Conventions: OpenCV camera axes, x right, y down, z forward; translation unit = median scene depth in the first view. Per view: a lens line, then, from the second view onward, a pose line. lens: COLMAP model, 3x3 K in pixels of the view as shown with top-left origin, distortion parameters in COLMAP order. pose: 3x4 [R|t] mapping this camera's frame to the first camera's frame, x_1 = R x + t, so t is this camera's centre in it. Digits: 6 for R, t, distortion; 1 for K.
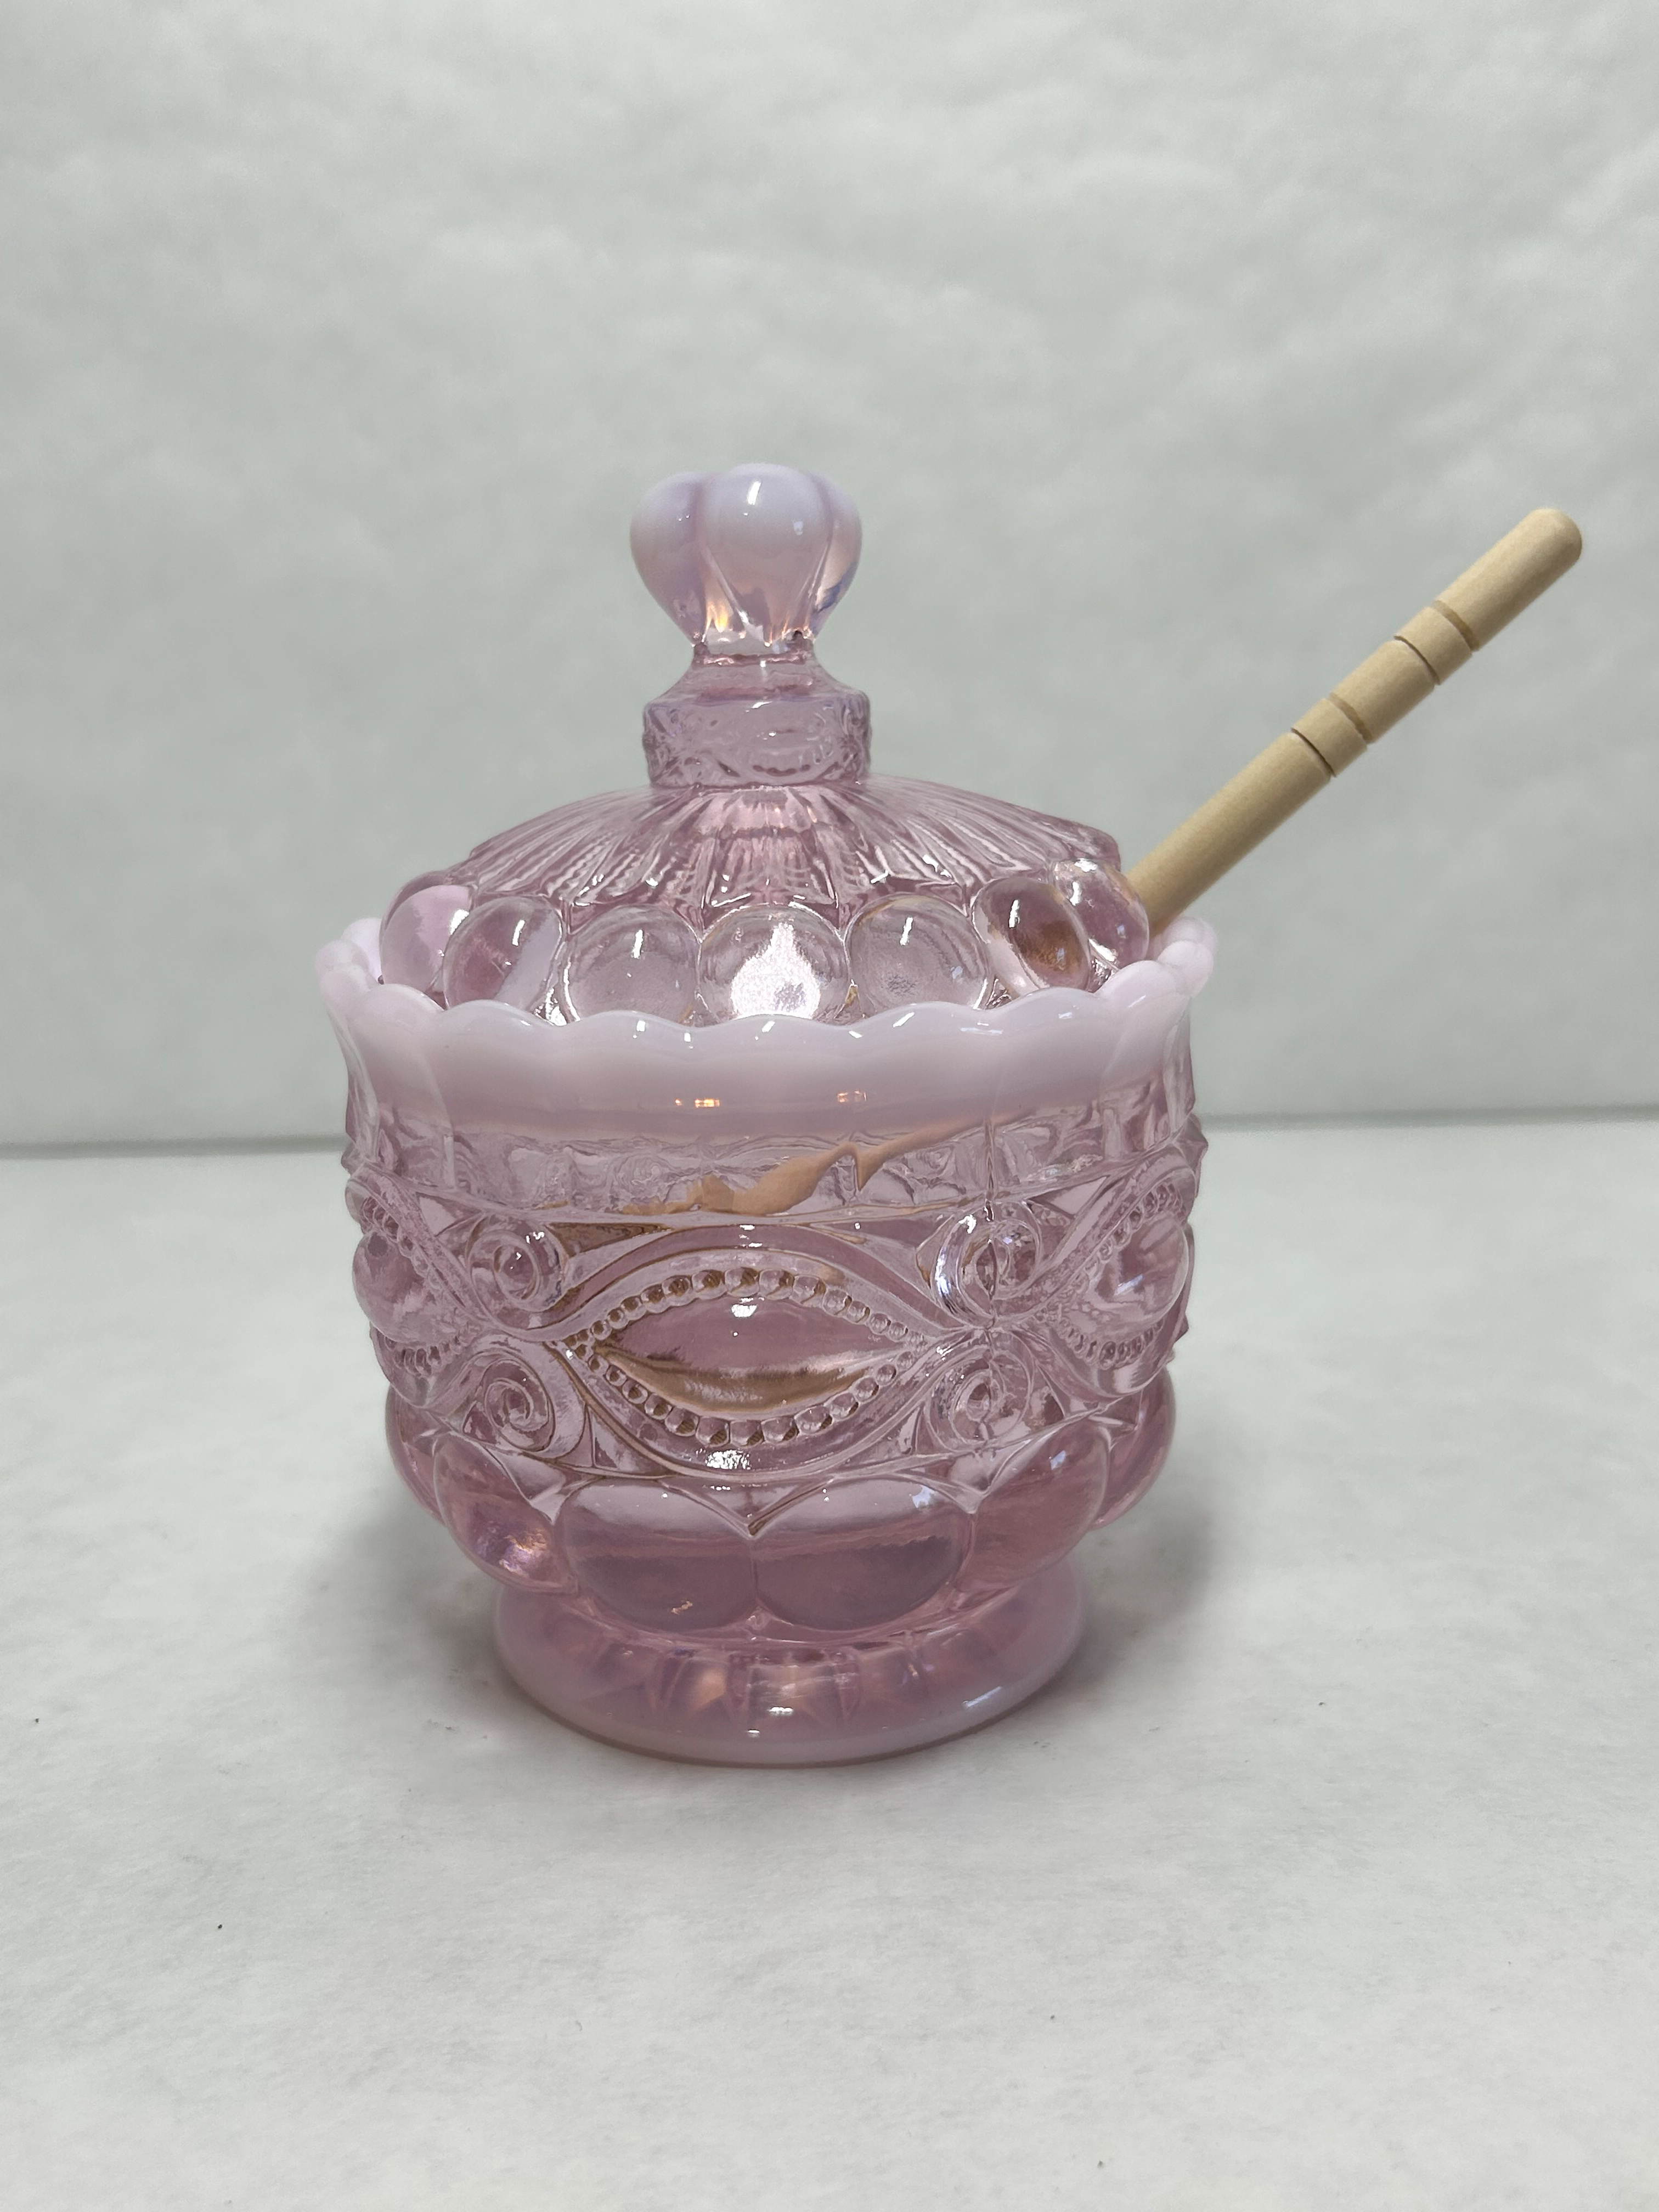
lens RADIAL K [[2180.6, 0, 817.6], [0, 2180.6, 1118.0], [0, 0, 1]] dist [-0.036821, 0.000000]
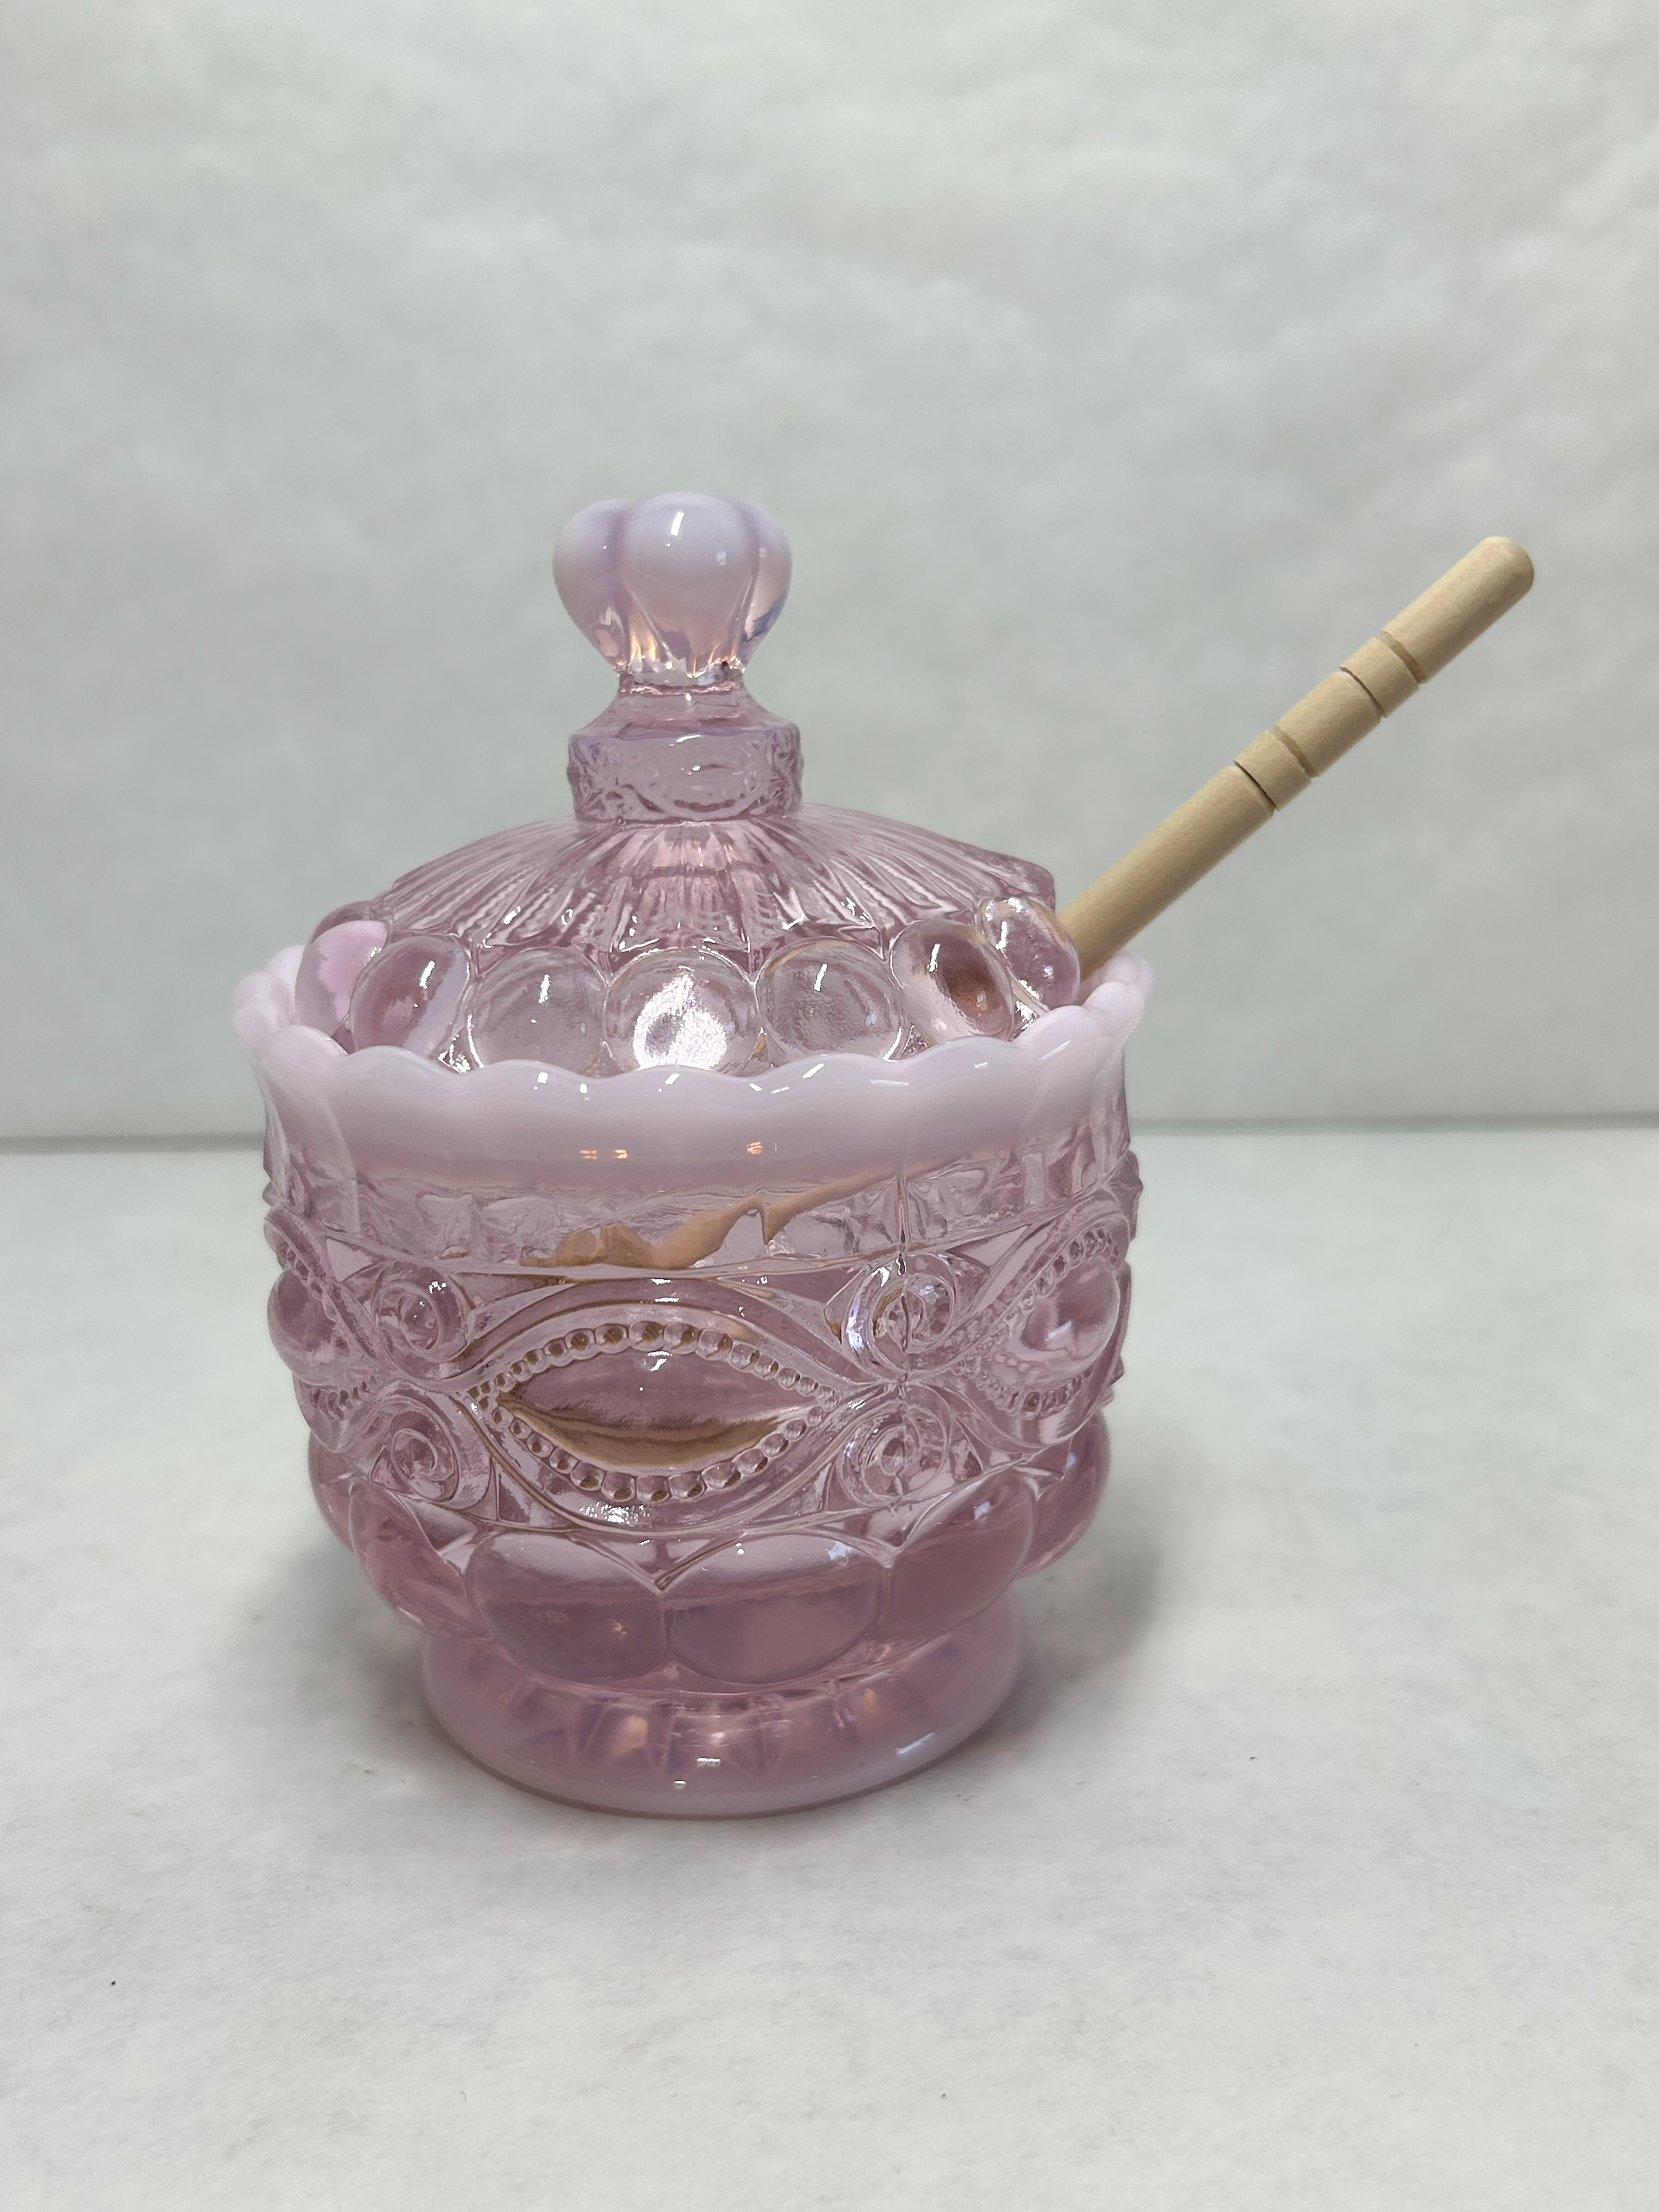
lens RADIAL K [[2180.6, 0, 851.3], [0, 2180.6, 1090.6], [0, 0, 1]] dist [-0.036821, 0.000000]
pose [[0.999867, 0.007539, -0.014437, 0.061977], [-0.007406, 0.999930, 0.009240, -0.039250], [0.014506, -0.009132, 0.999853, 0.018949]]
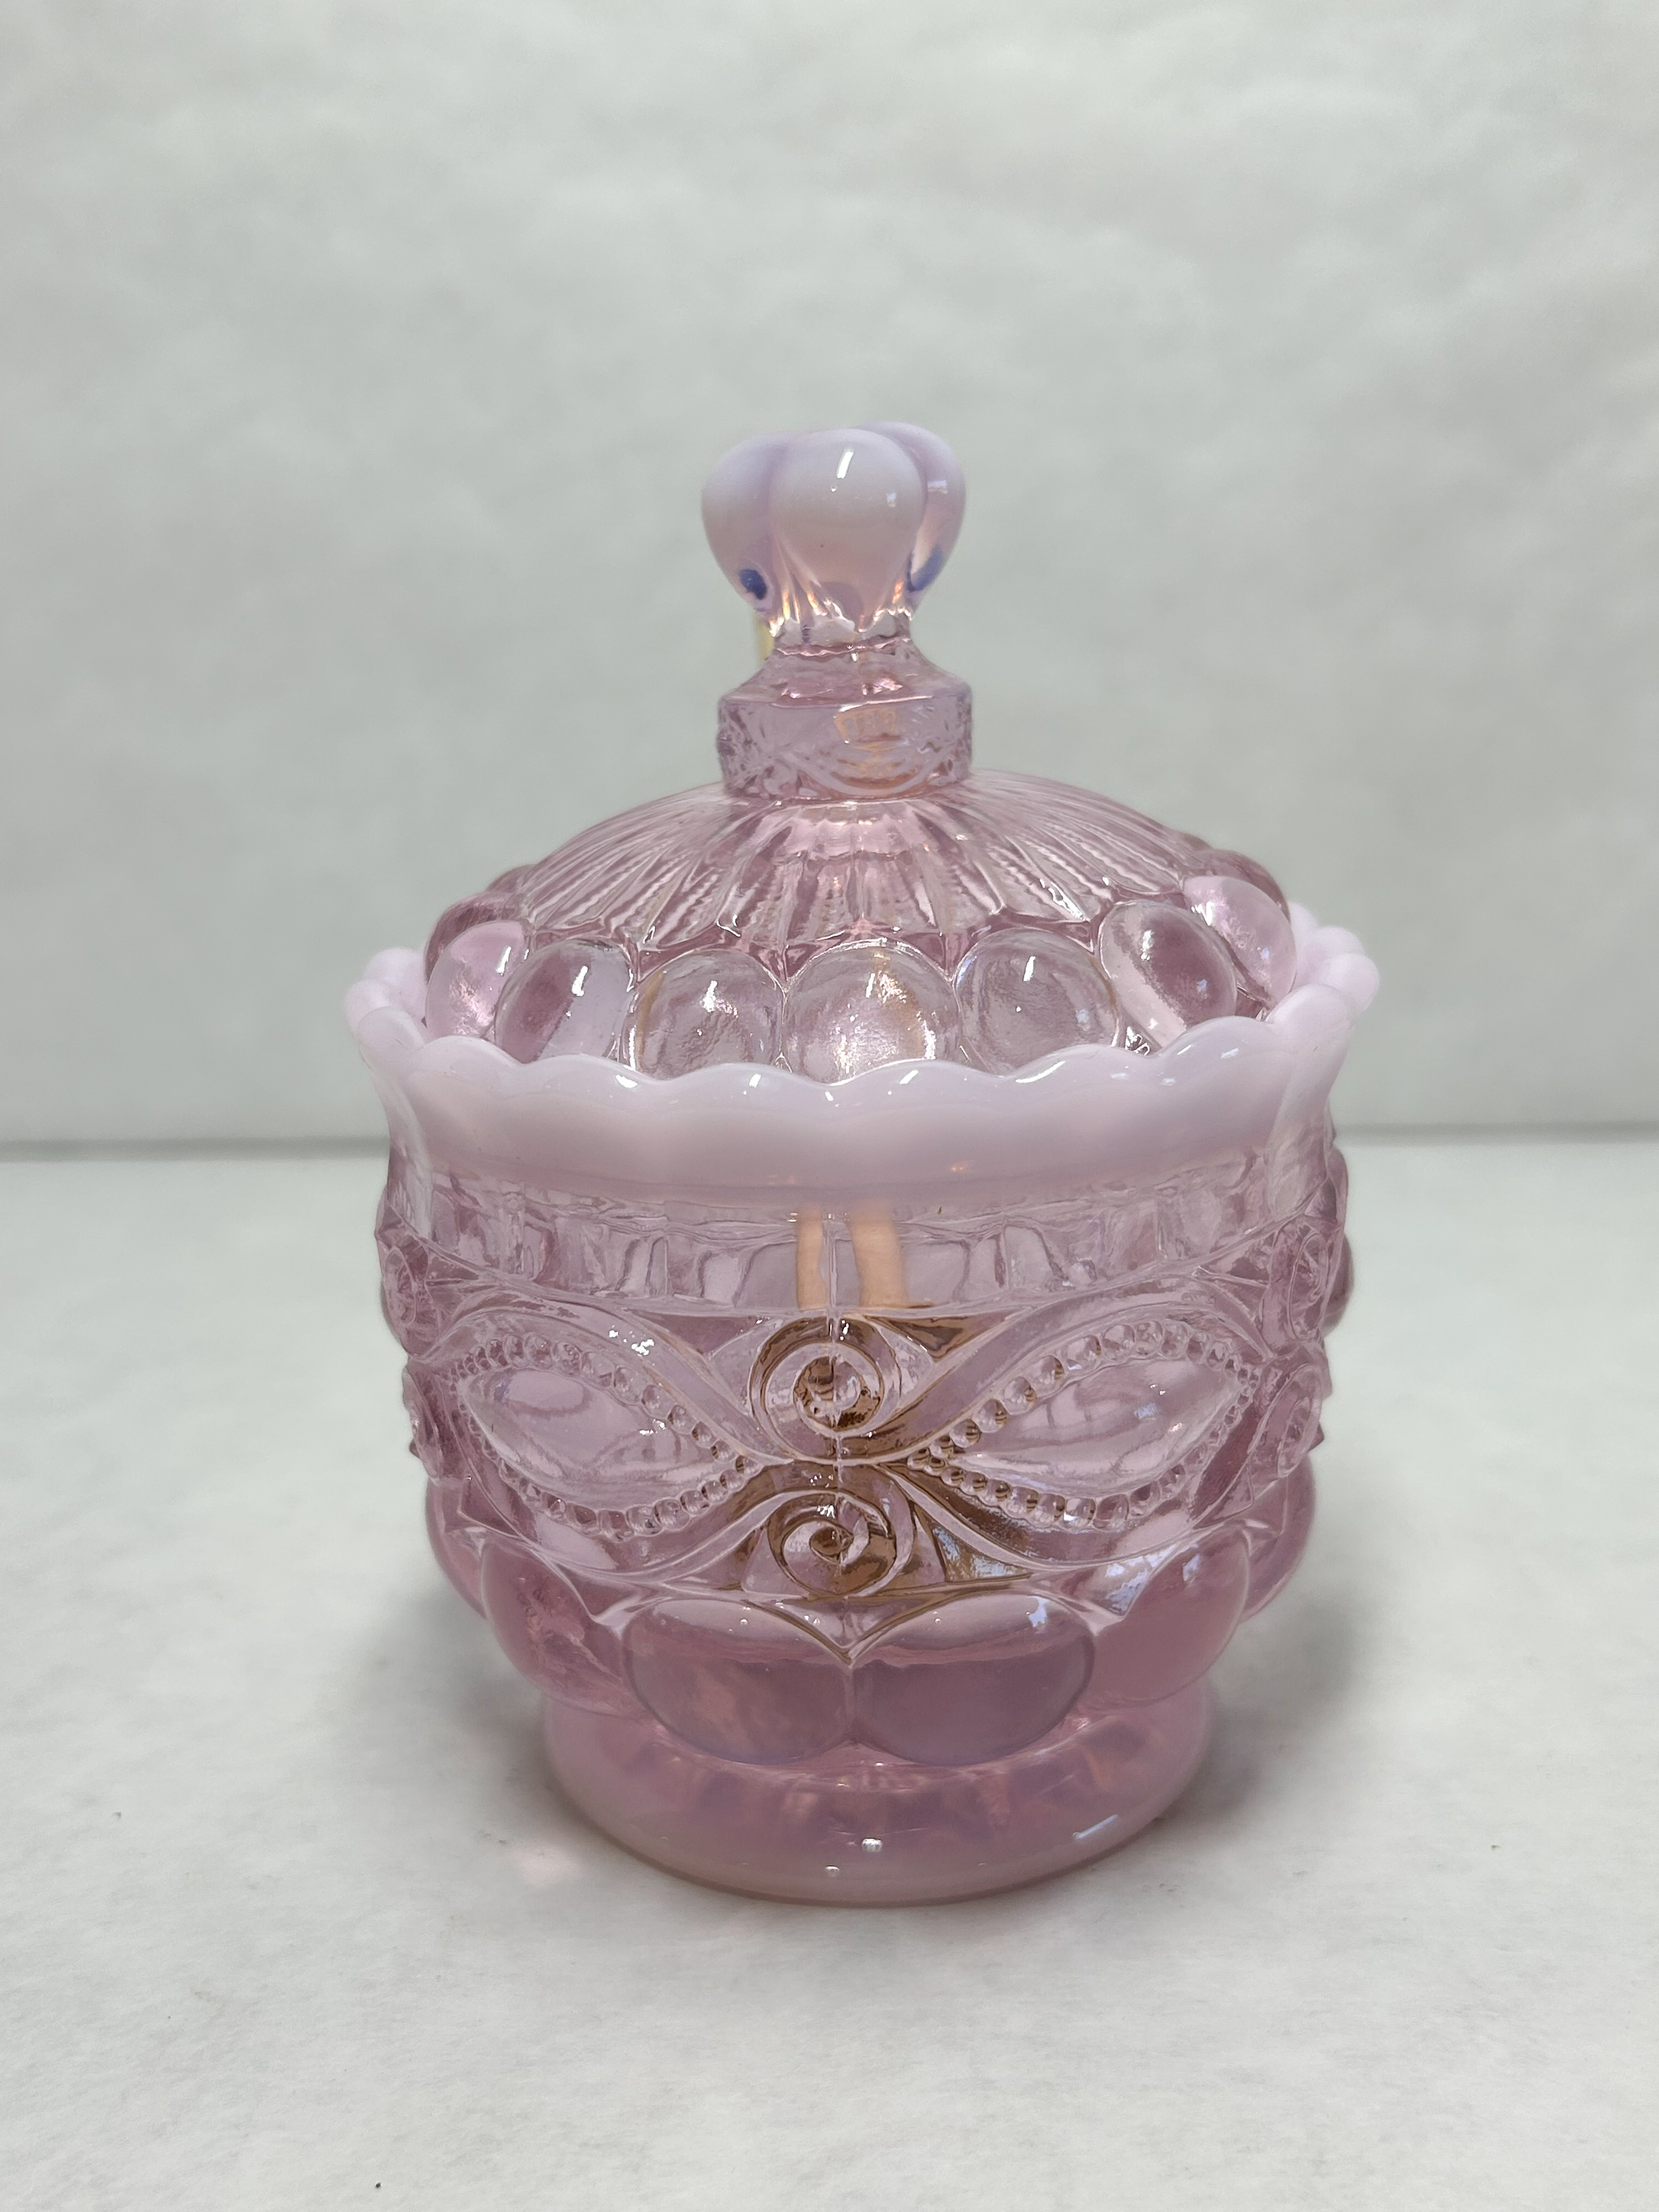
lens RADIAL K [[2180.6, 0, 833.7], [0, 2180.6, 1079.2], [0, 0, 1]] dist [-0.036821, 0.000000]
pose [[0.997283, 0.008479, -0.073180, 0.028958], [-0.008436, 0.999964, 0.000897, -0.035199], [0.073185, -0.000277, 0.997318, 0.117498]]
